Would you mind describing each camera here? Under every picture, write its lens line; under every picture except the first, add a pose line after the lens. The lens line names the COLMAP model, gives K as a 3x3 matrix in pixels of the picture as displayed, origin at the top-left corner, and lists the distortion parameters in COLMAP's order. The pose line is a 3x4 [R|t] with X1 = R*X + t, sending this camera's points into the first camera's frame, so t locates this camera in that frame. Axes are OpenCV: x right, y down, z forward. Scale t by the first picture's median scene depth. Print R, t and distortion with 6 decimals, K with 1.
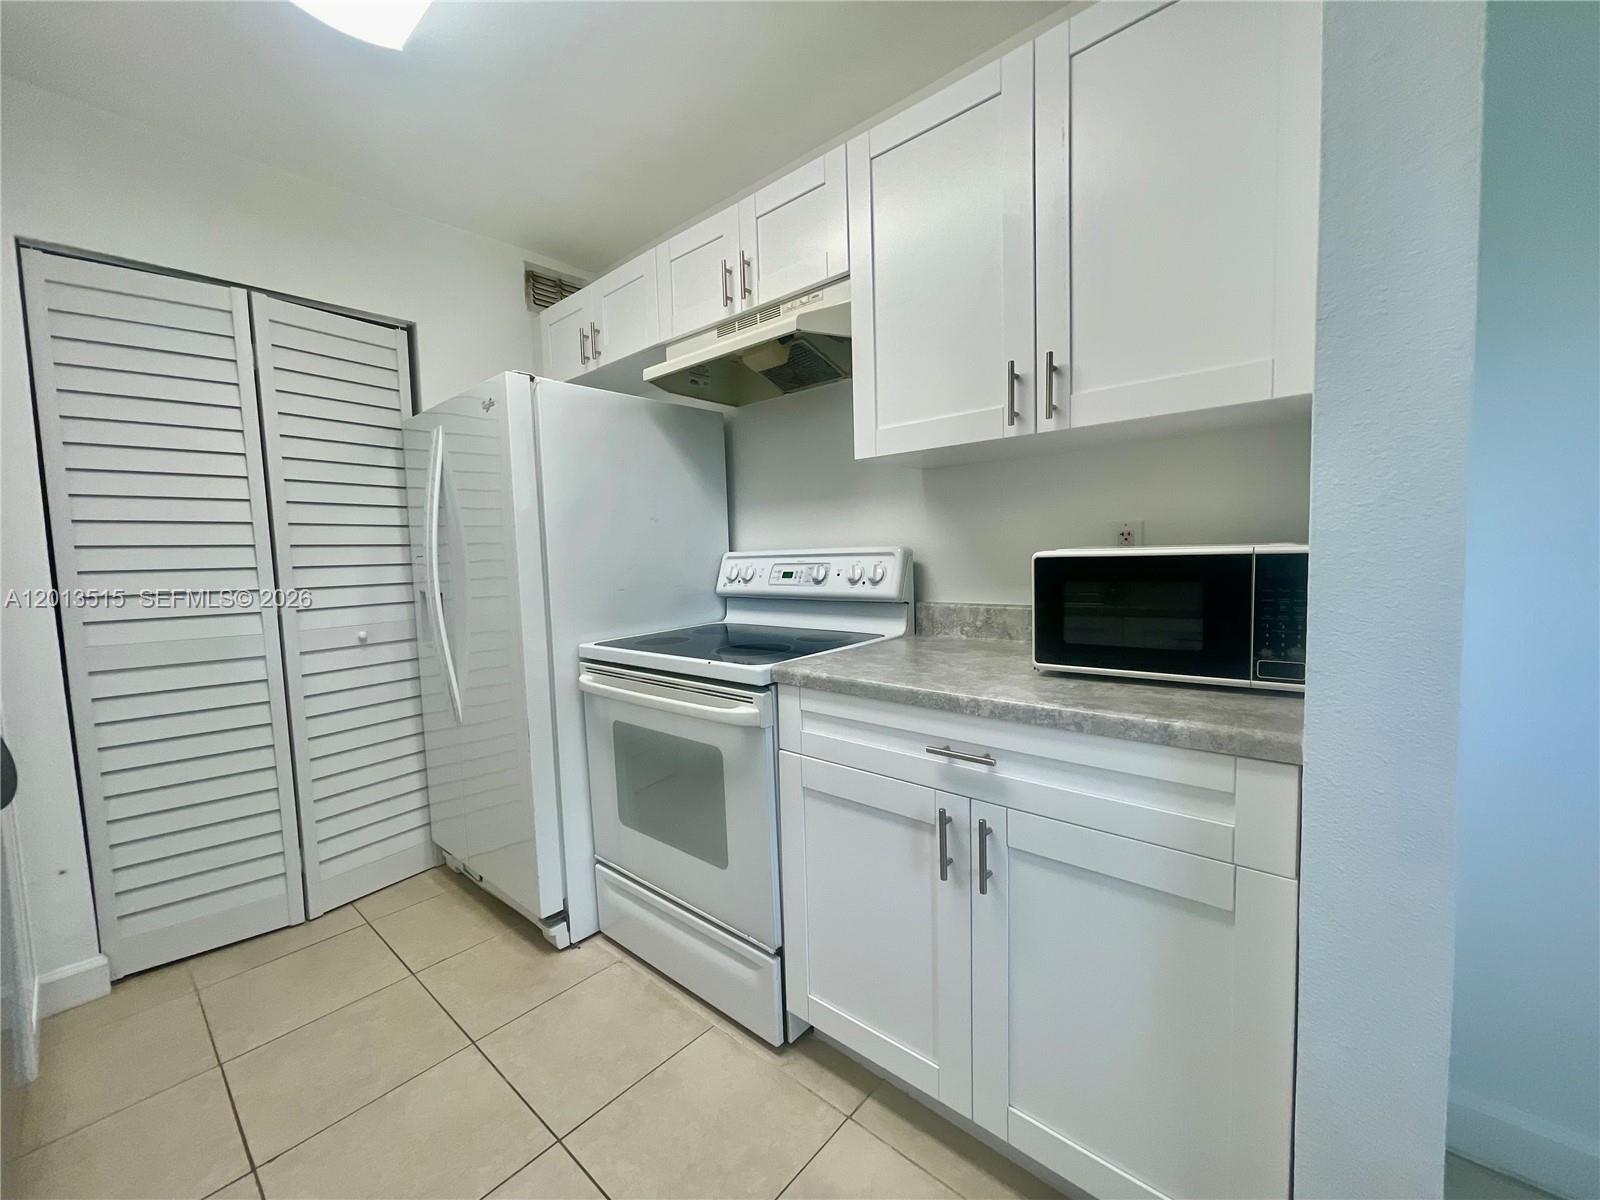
lens RADIAL K [[647.4, 0, 794.3], [0, 647.4, 600.4], [0, 0, 1]] dist [0.001325, 0.000321]
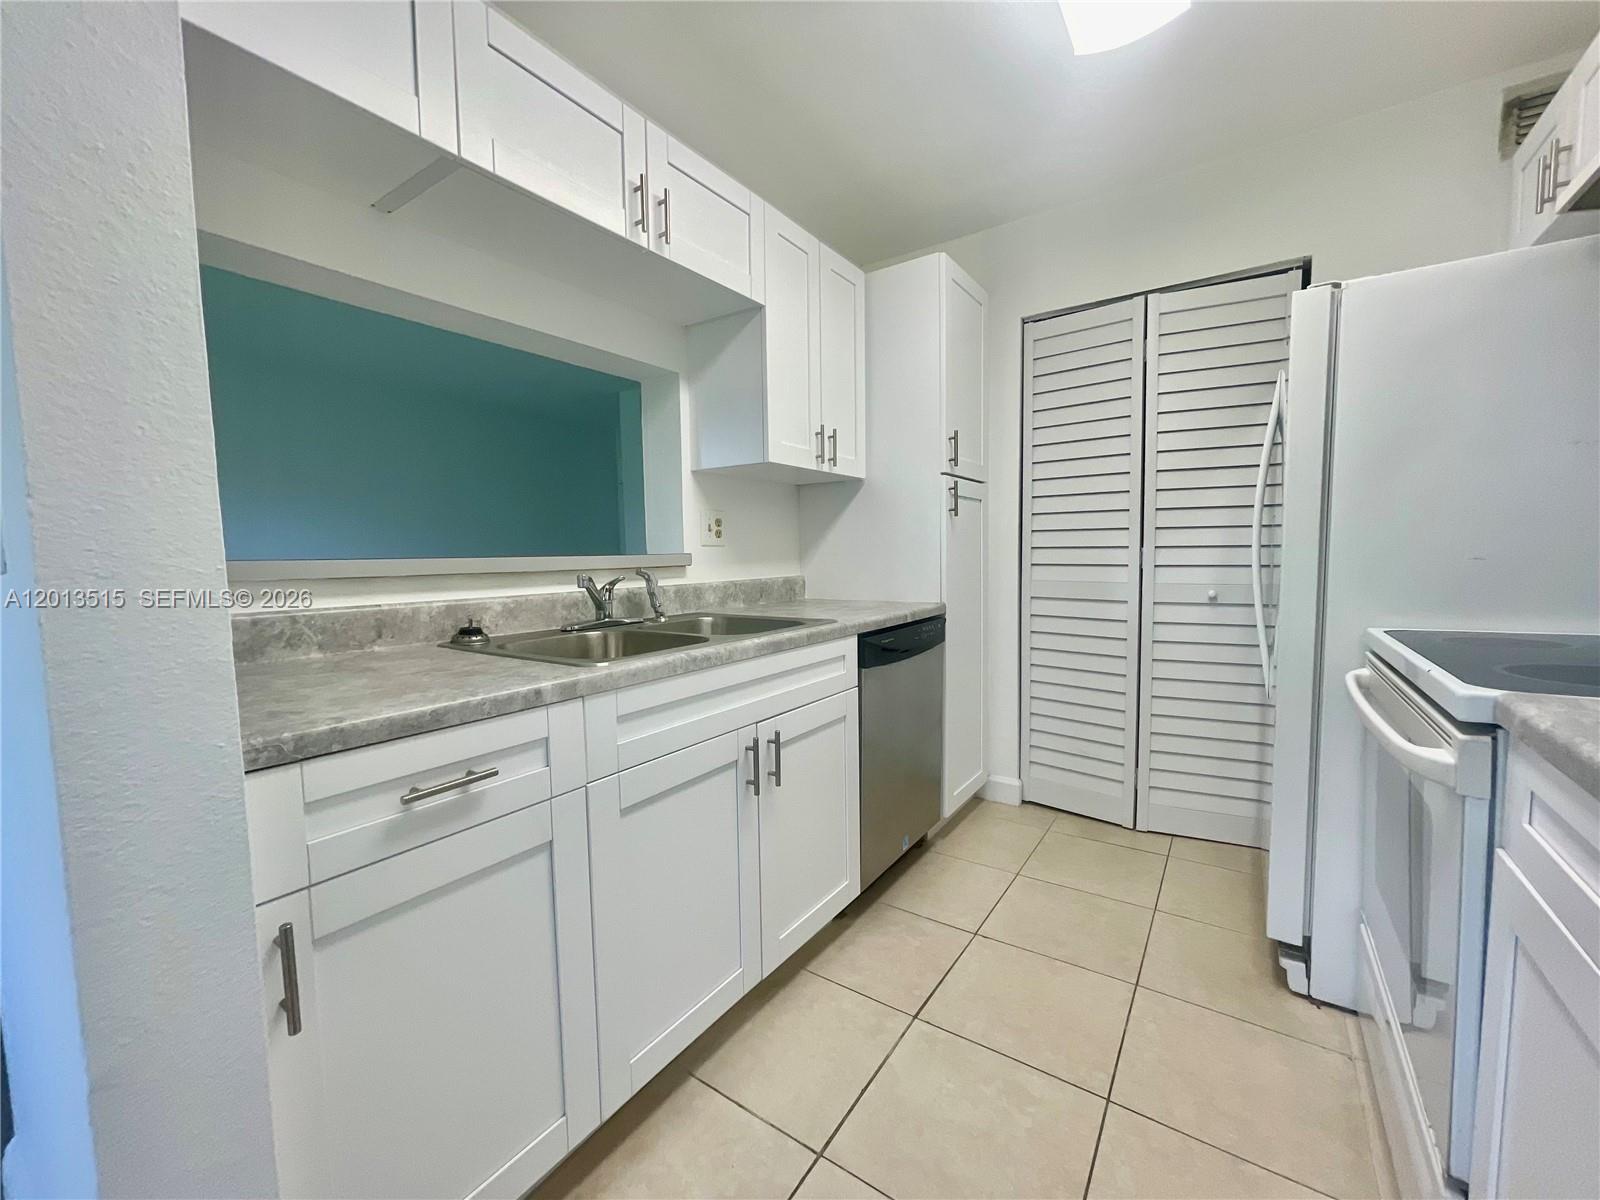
lens RADIAL K [[647.4, 0, 796.8], [0, 647.4, 598.0], [0, 0, 1]] dist [0.001325, 0.000321]
pose [[0.125592, 0.103009, -0.986720, 0.298077], [-0.062277, 0.993452, 0.095785, 0.002387], [0.990125, 0.049420, 0.131185, 0.224512]]
